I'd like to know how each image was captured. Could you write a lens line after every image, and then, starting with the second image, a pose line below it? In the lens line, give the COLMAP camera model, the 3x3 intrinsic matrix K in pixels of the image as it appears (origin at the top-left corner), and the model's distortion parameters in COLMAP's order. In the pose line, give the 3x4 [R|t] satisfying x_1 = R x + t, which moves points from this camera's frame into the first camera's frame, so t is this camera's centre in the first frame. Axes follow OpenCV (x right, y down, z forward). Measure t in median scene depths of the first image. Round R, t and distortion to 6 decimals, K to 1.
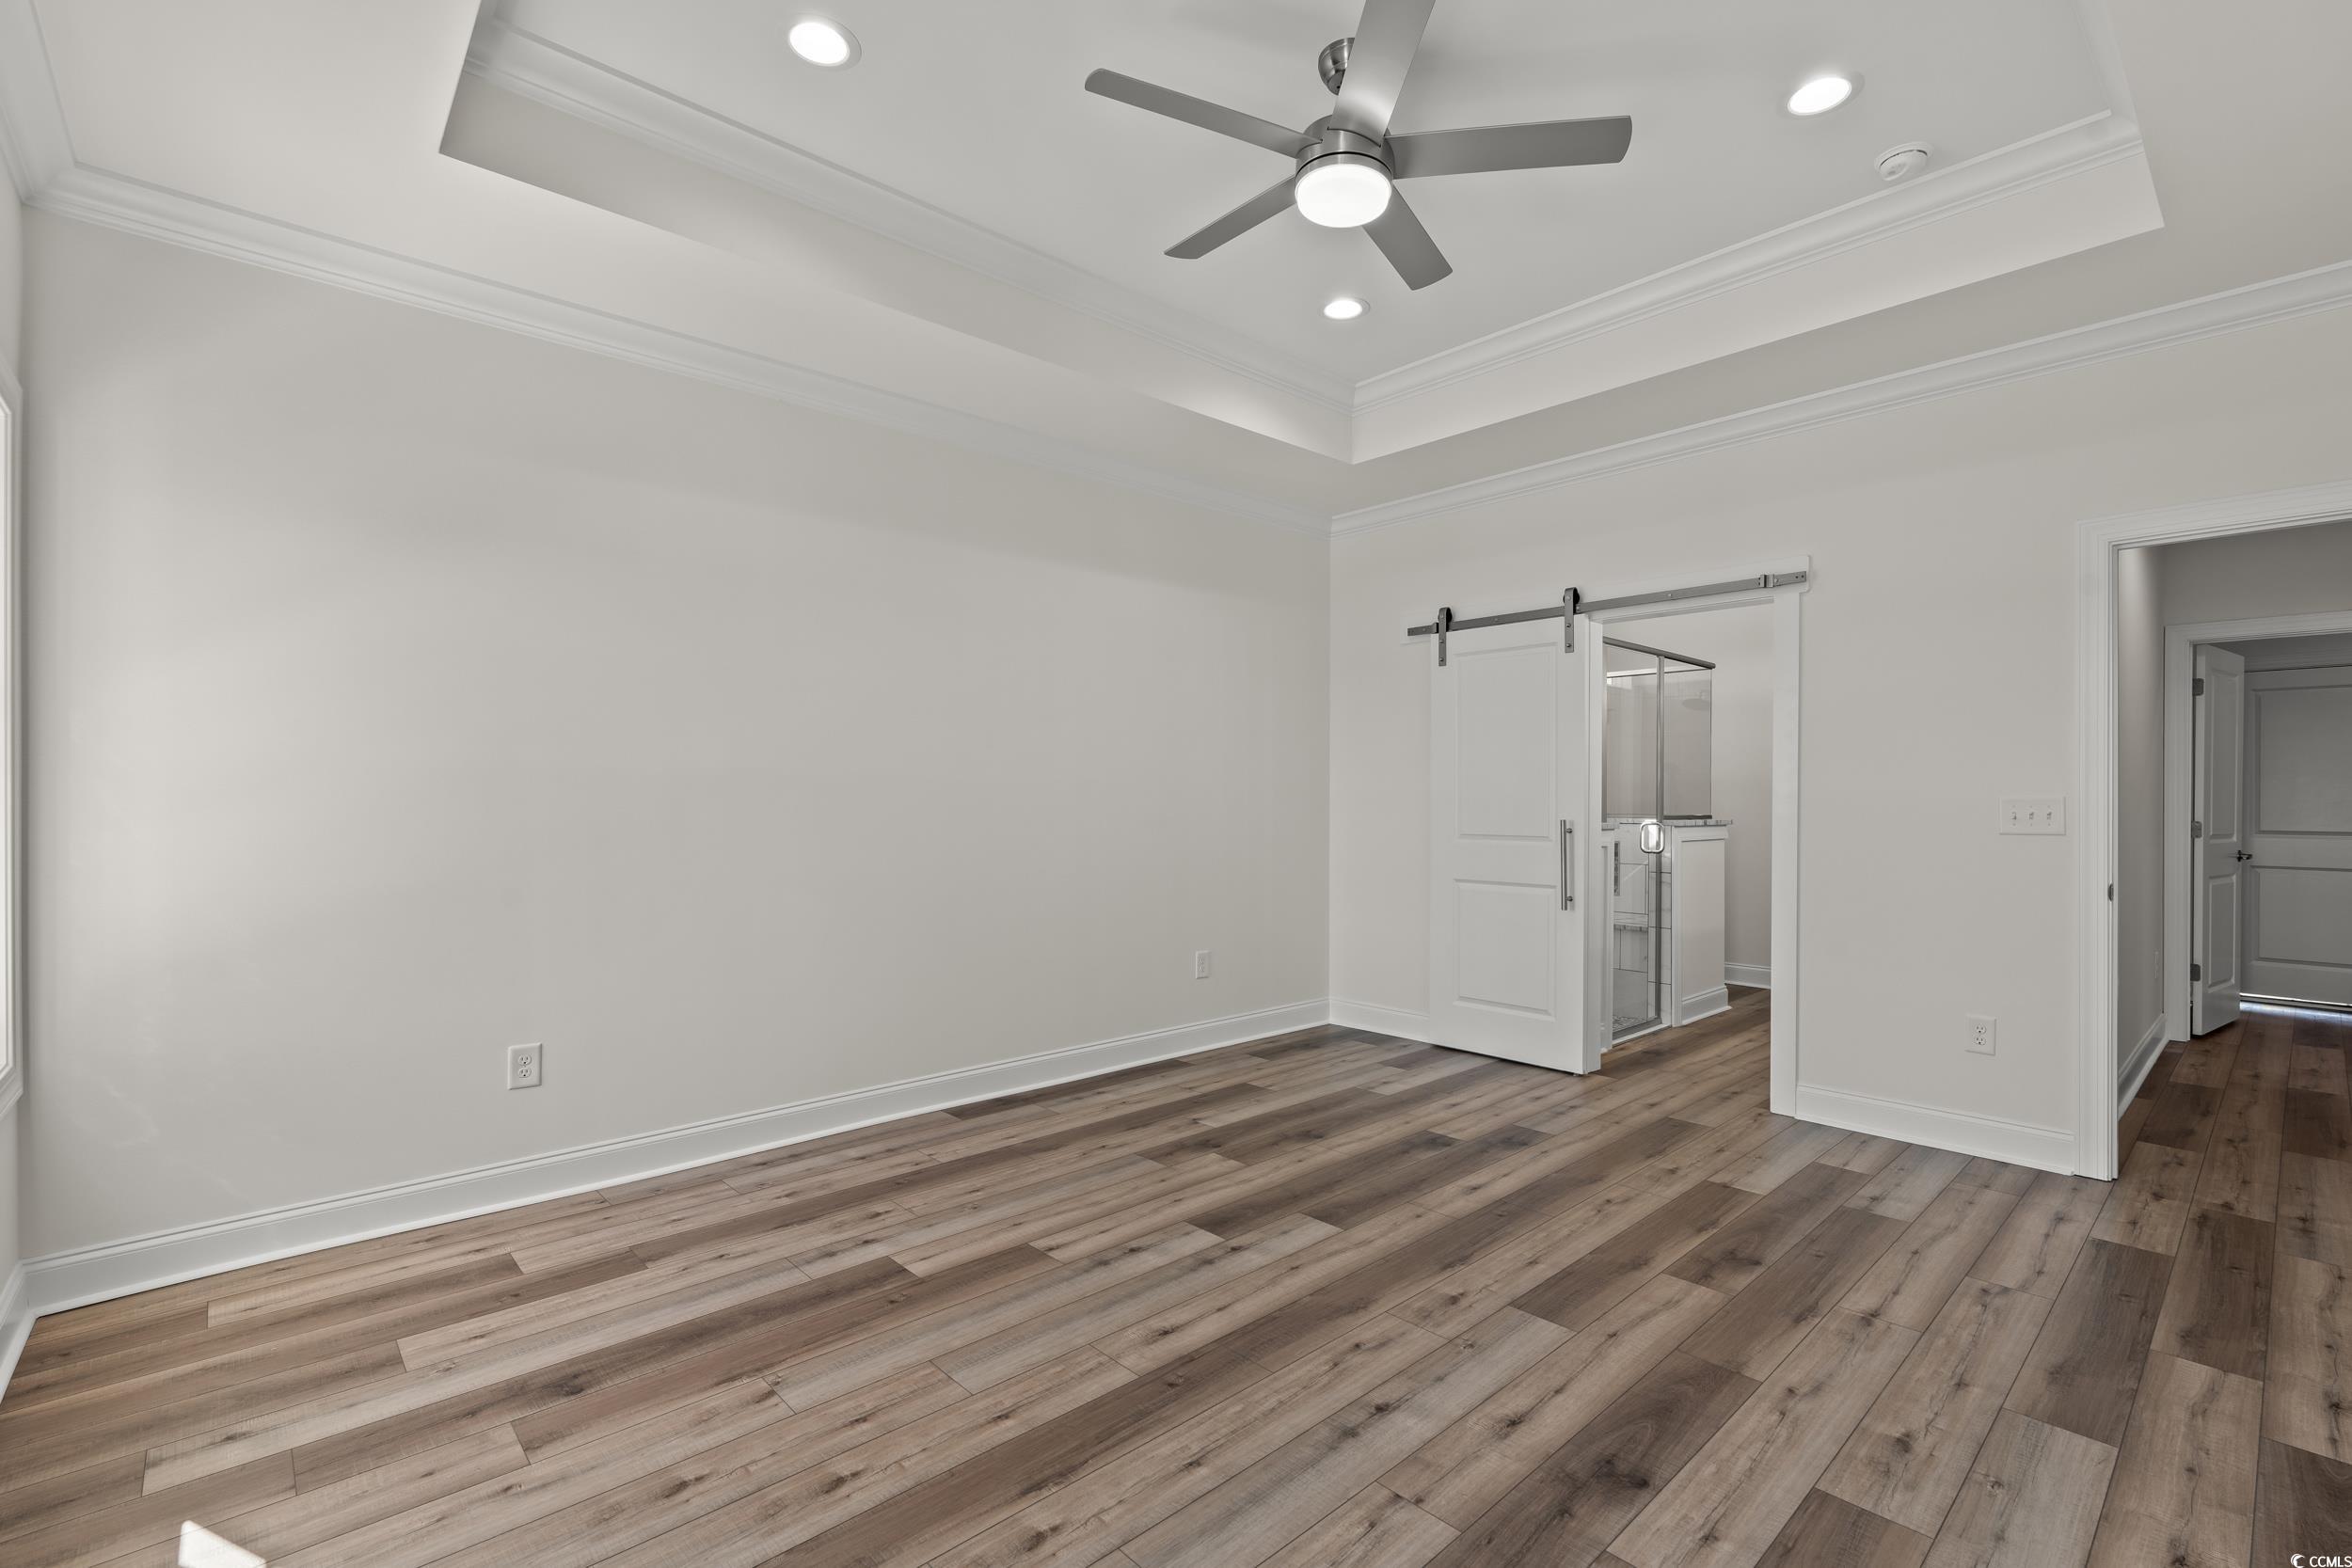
lens RADIAL K [[1032.7, 0, 1195.3], [0, 1032.7, 787.5], [0, 0, 1]] dist [-0.003794, -0.000148]
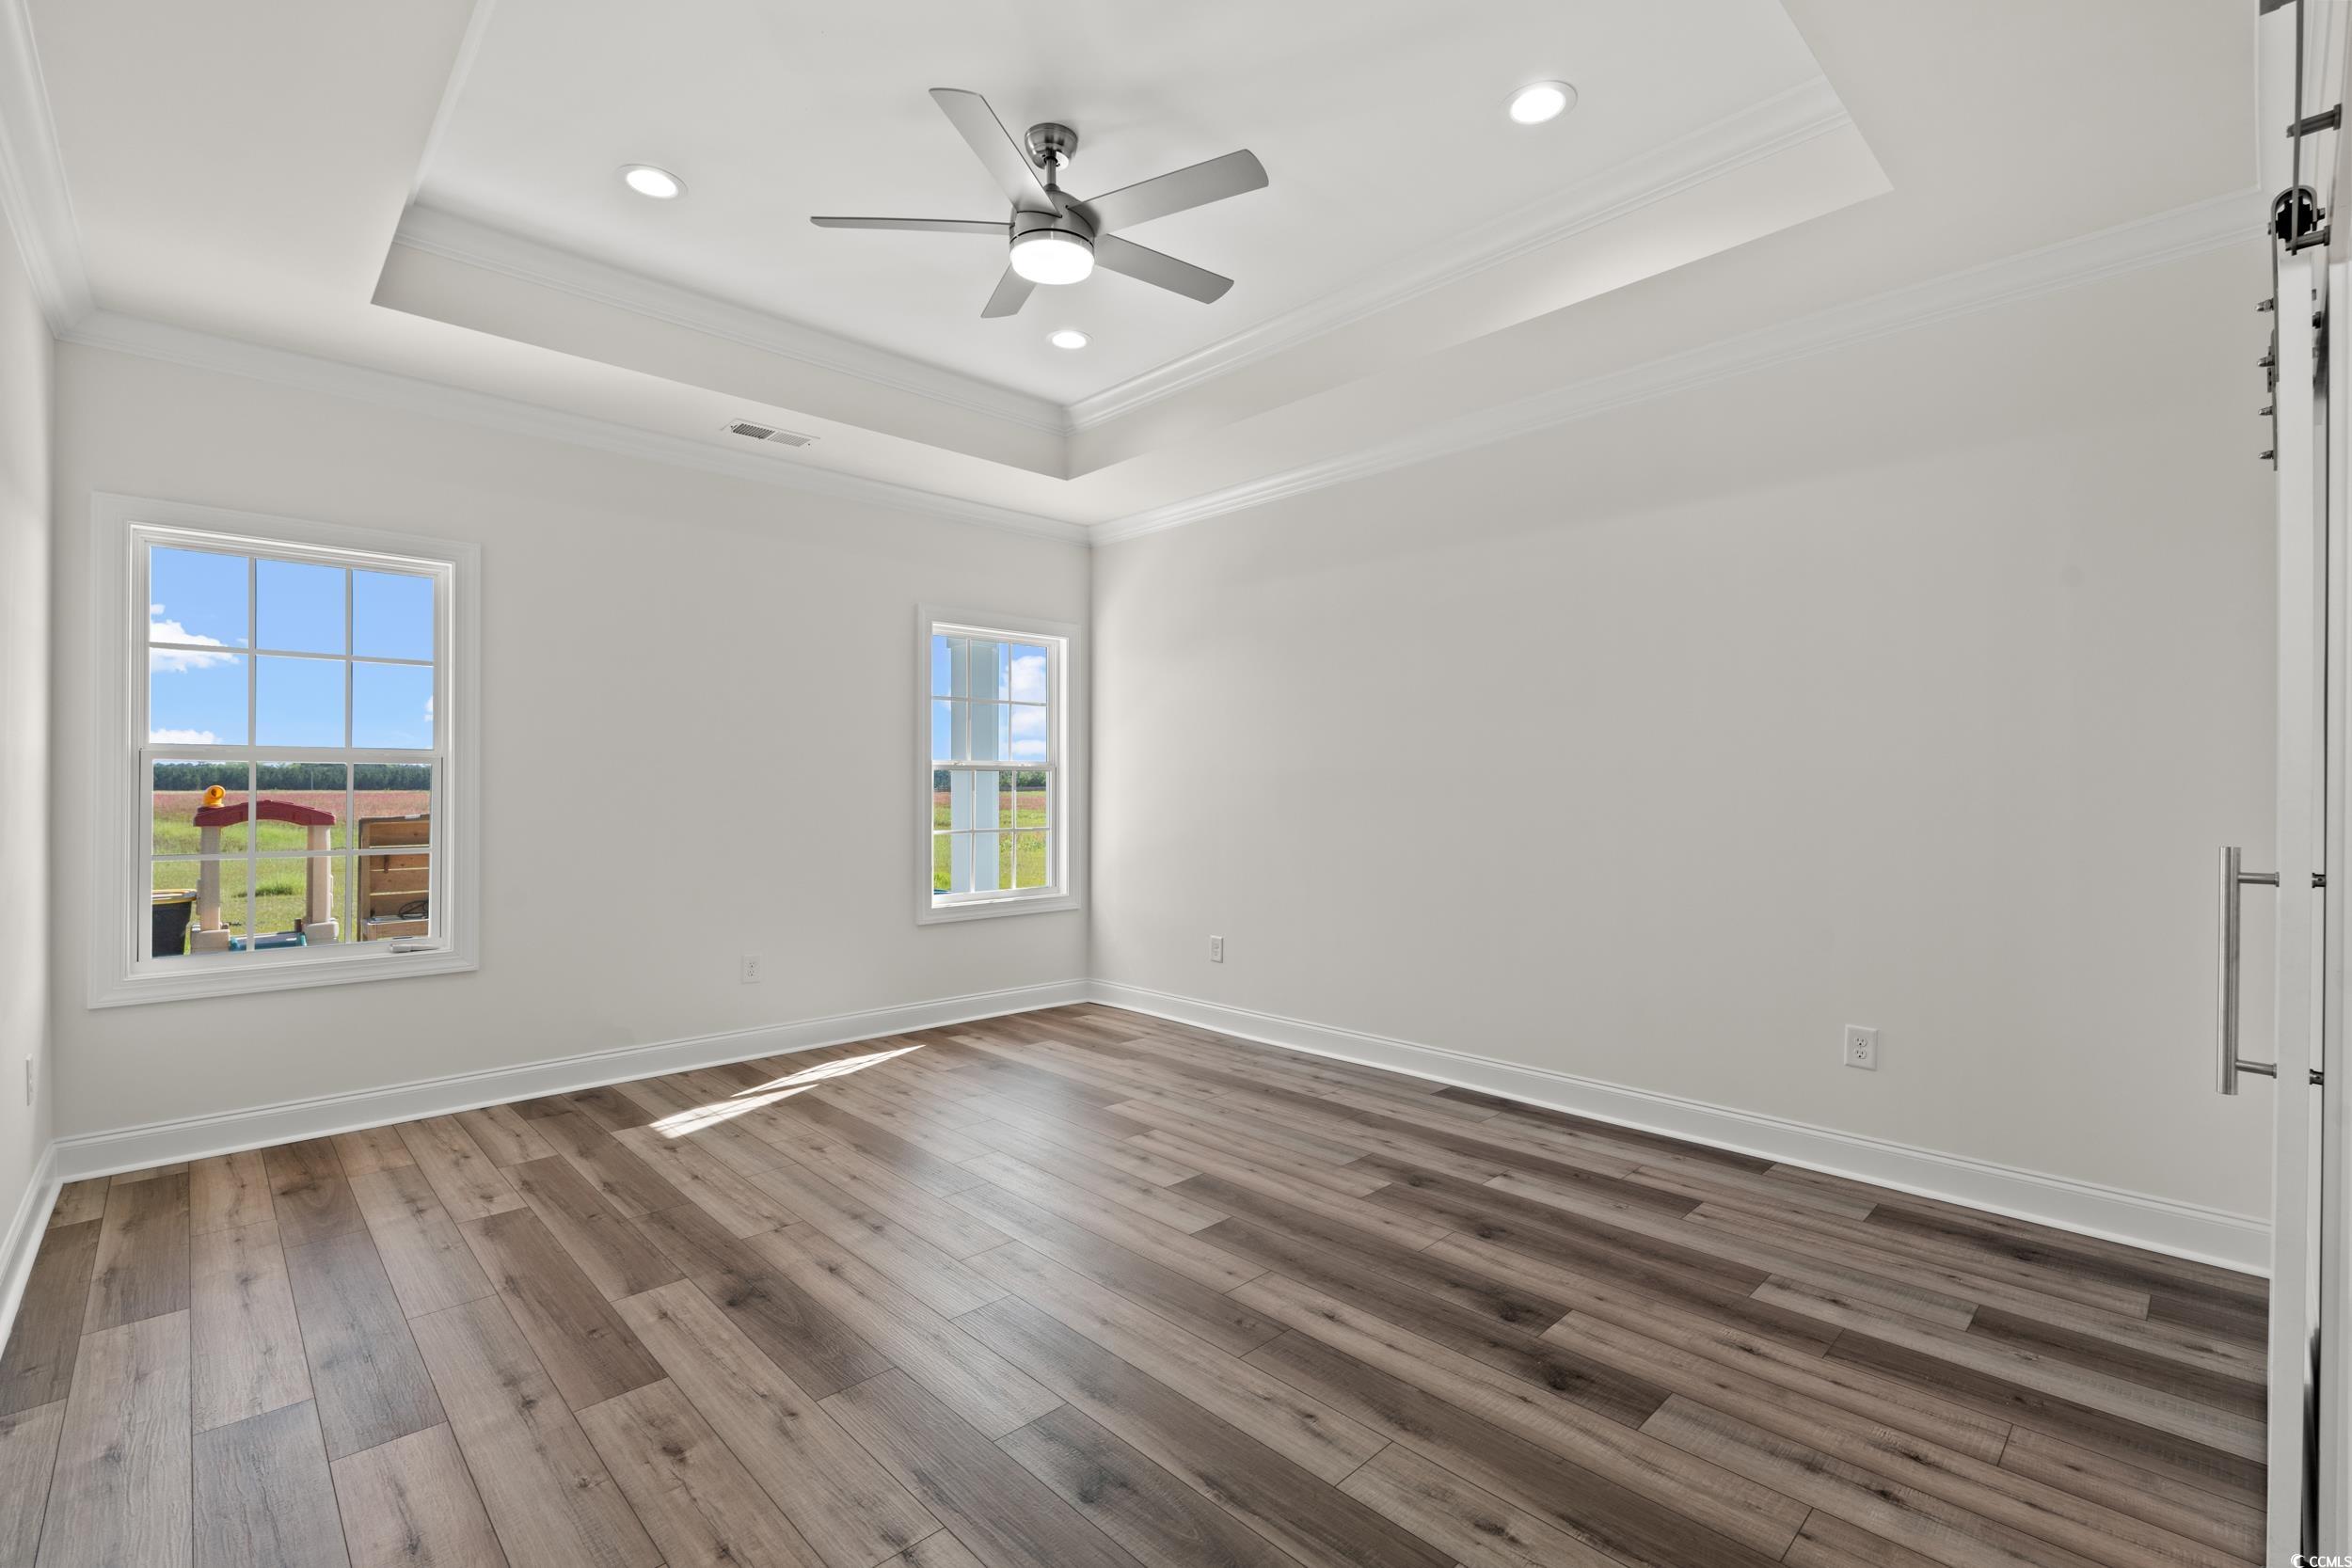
lens RADIAL K [[1032.7, 0, 1187.1], [0, 1032.7, 783.7], [0, 0, 1]] dist [-0.003794, -0.000148]
pose [[0.028083, -0.008051, -0.999573, 0.982732], [0.008389, 0.999934, -0.007819, 0.011215], [0.999570, -0.008166, 0.028149, 0.855882]]
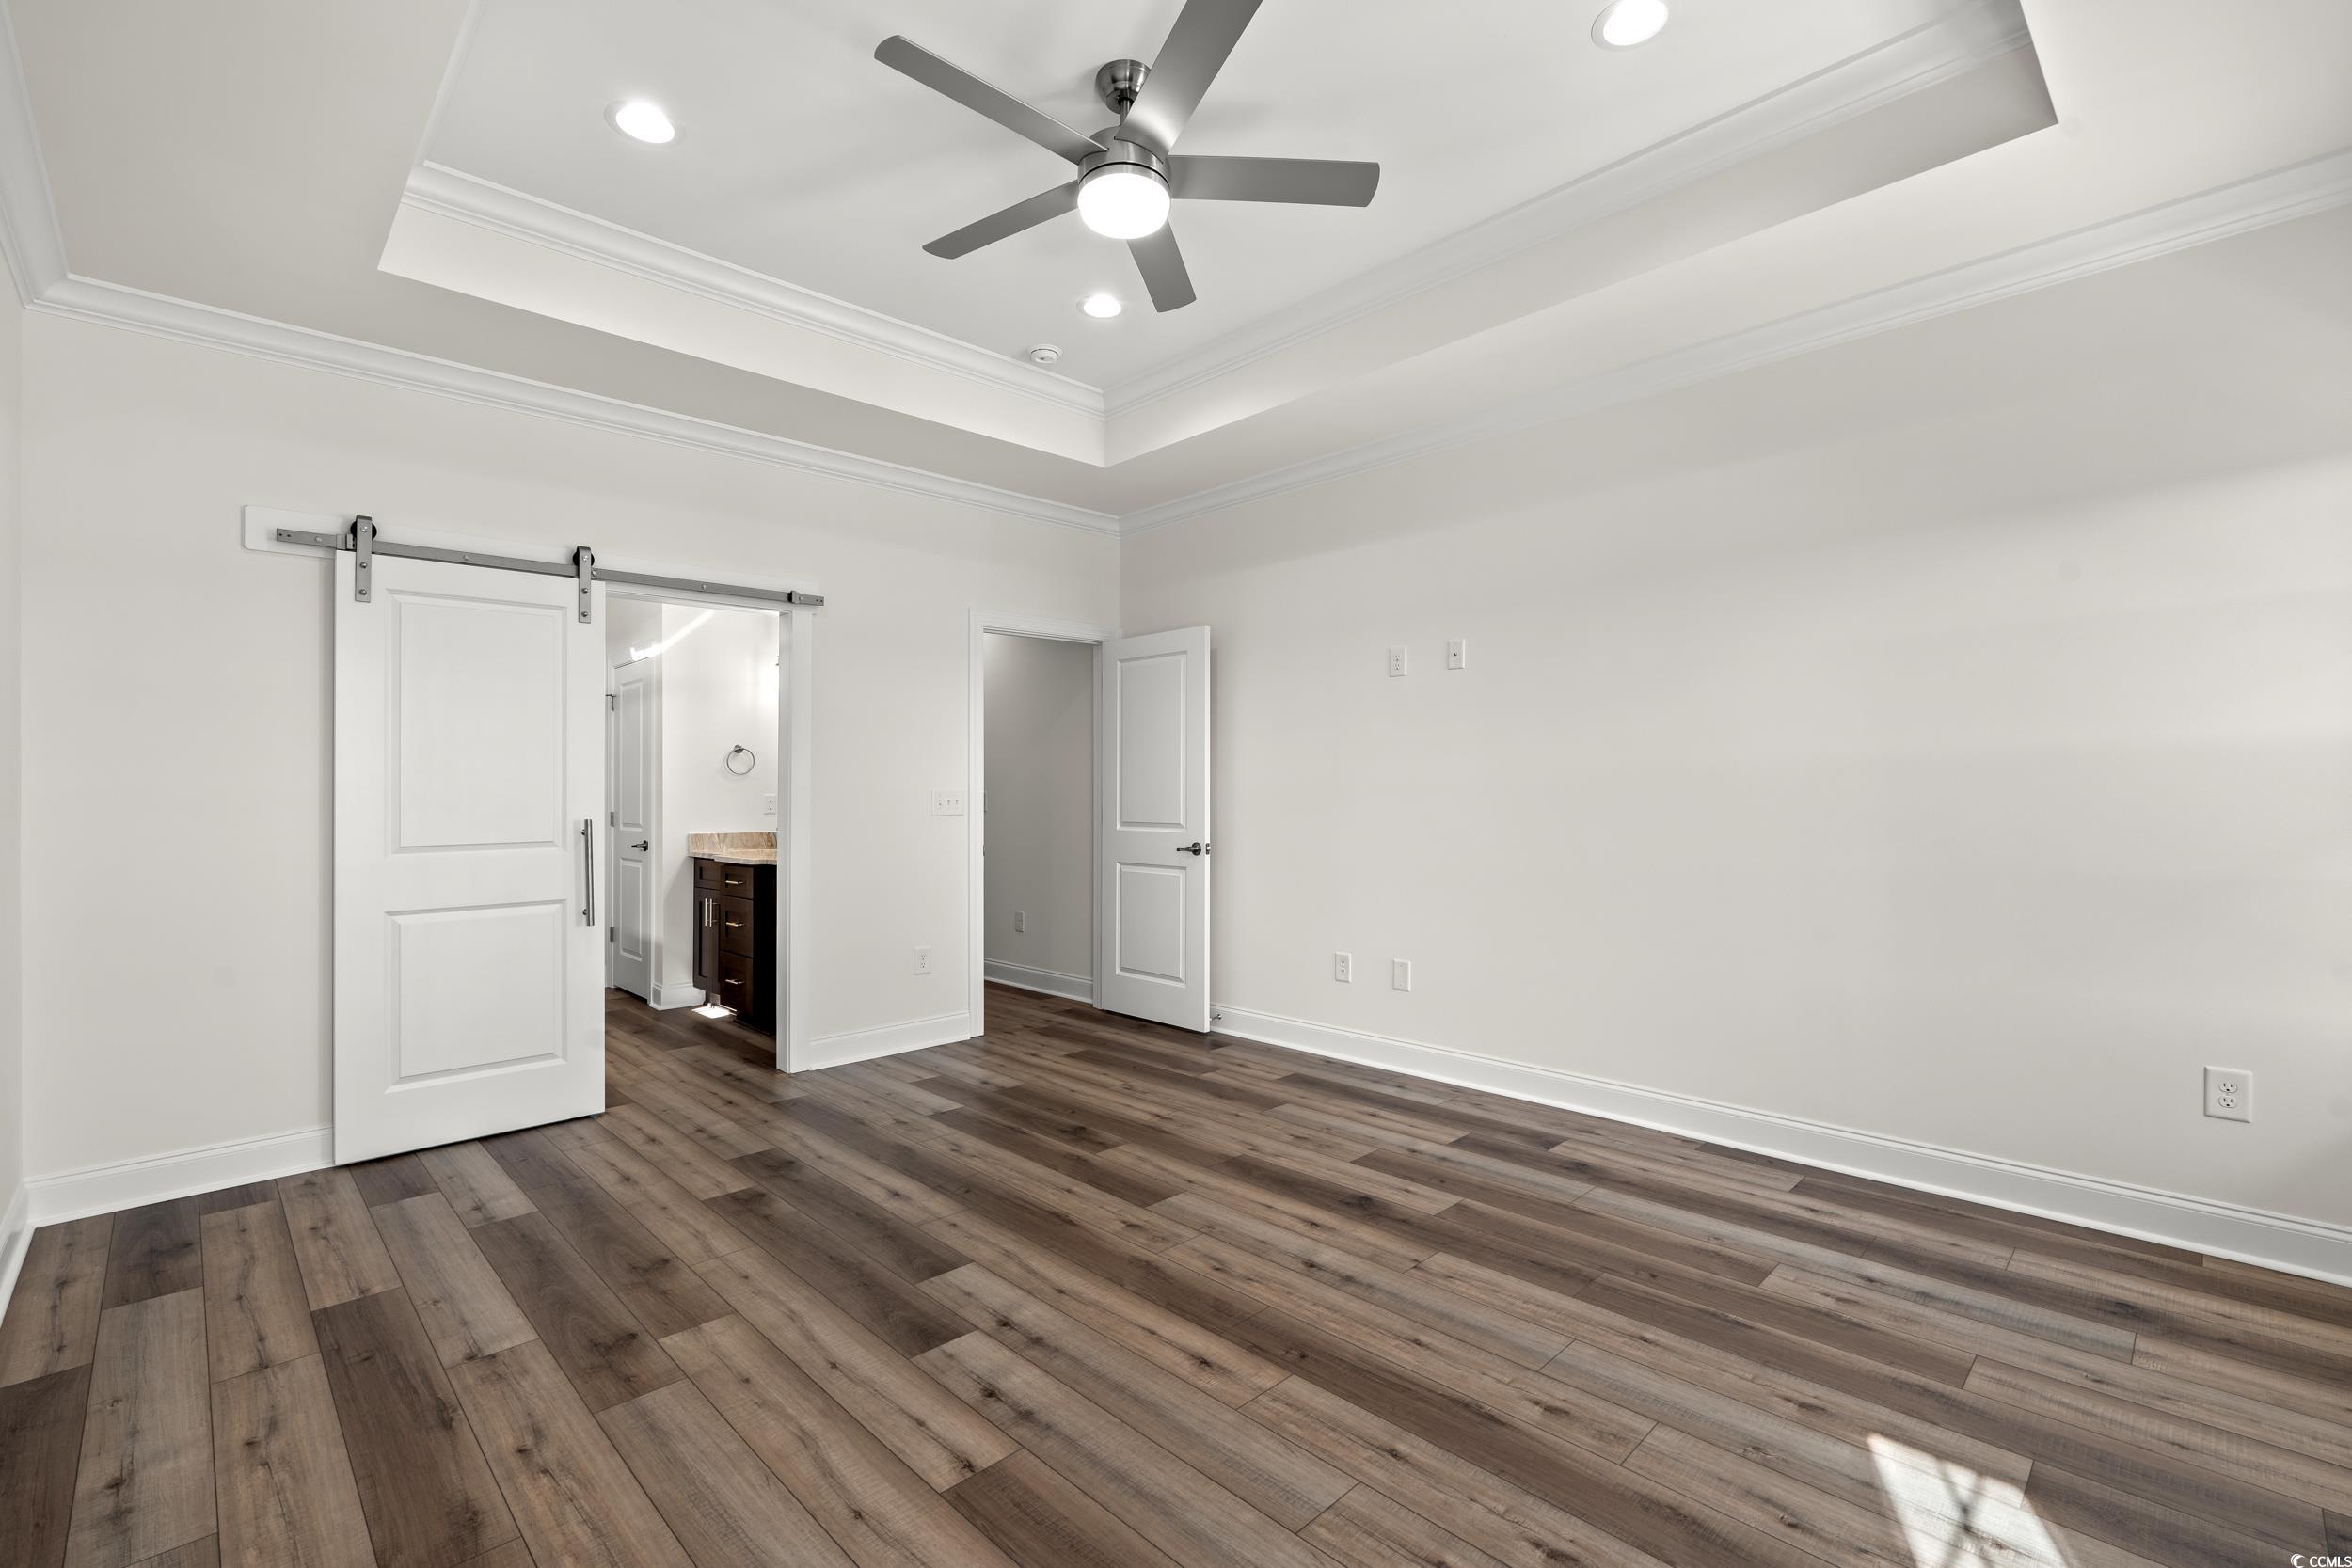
lens RADIAL K [[1032.7, 0, 1155.0], [0, 1032.7, 780.3], [0, 0, 1]] dist [-0.003794, -0.000148]
pose [[-0.004376, 0.010242, 0.999938, -0.679342], [-0.000978, 0.999947, -0.010247, 0.010778], [-0.999990, -0.001023, -0.004365, 0.742273]]
